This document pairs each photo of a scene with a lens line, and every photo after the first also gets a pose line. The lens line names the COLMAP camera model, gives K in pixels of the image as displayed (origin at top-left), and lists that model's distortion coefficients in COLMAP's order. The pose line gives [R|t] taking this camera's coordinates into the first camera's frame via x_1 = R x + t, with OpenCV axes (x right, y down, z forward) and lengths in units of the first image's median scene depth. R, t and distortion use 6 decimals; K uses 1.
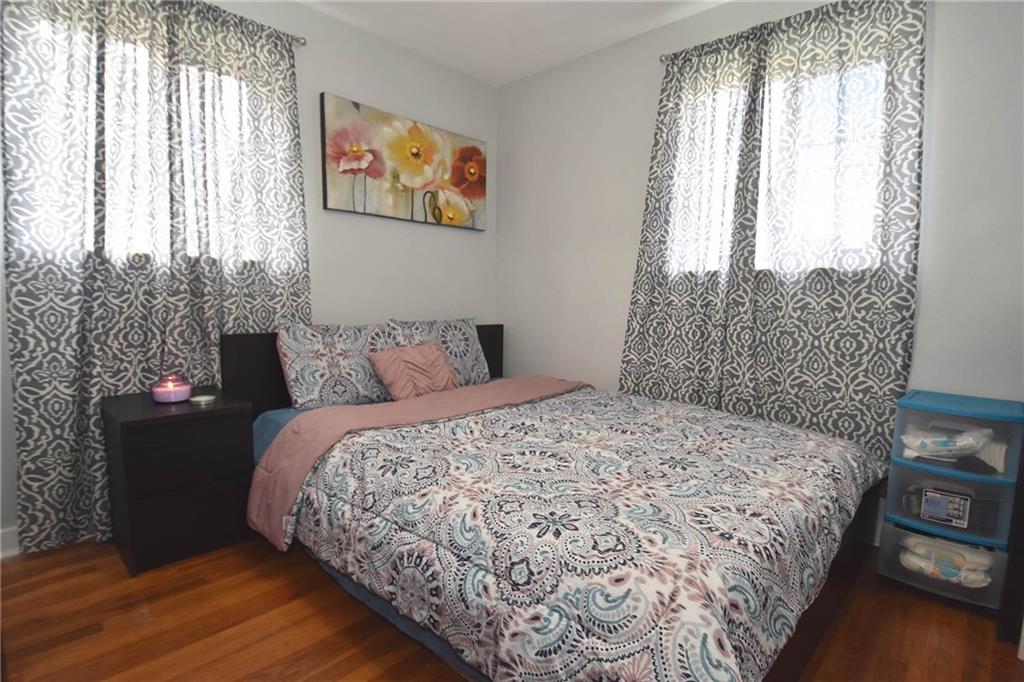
lens RADIAL K [[507.5, 0, 506.7], [0, 507.5, 352.8], [0, 0, 1]] dist [-0.014320, -0.001610]
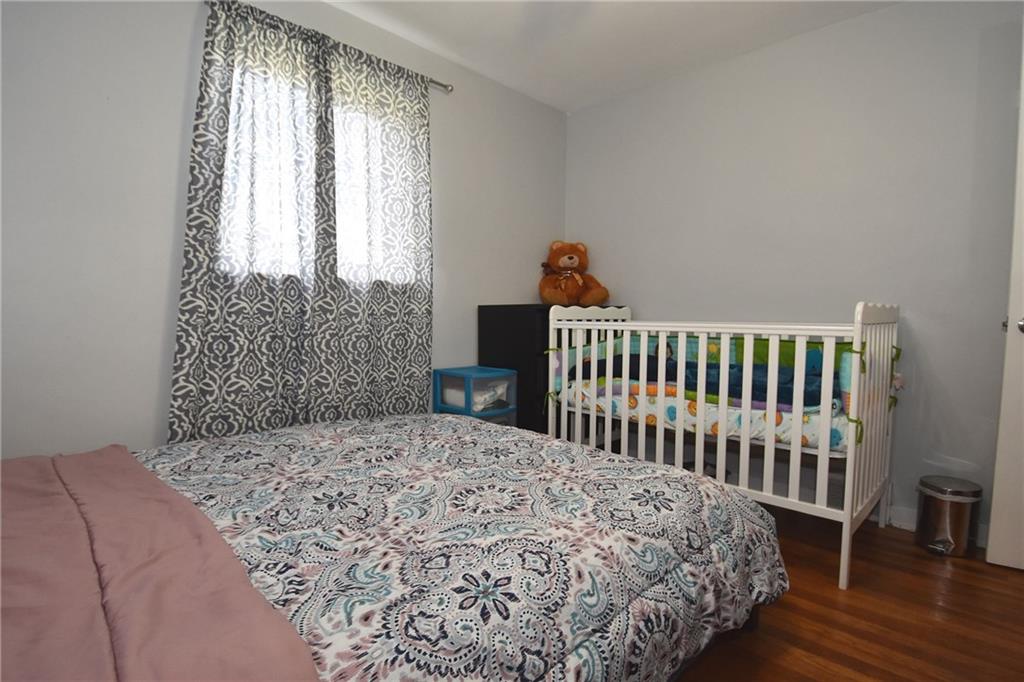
lens RADIAL K [[507.5, 0, 506.7], [0, 507.5, 352.8], [0, 0, 1]] dist [-0.014320, -0.001610]
pose [[0.005821, -0.094405, 0.995517, -0.570871], [0.095826, 0.991005, 0.093417, -0.080834], [-0.995381, 0.094852, 0.014816, 0.693717]]
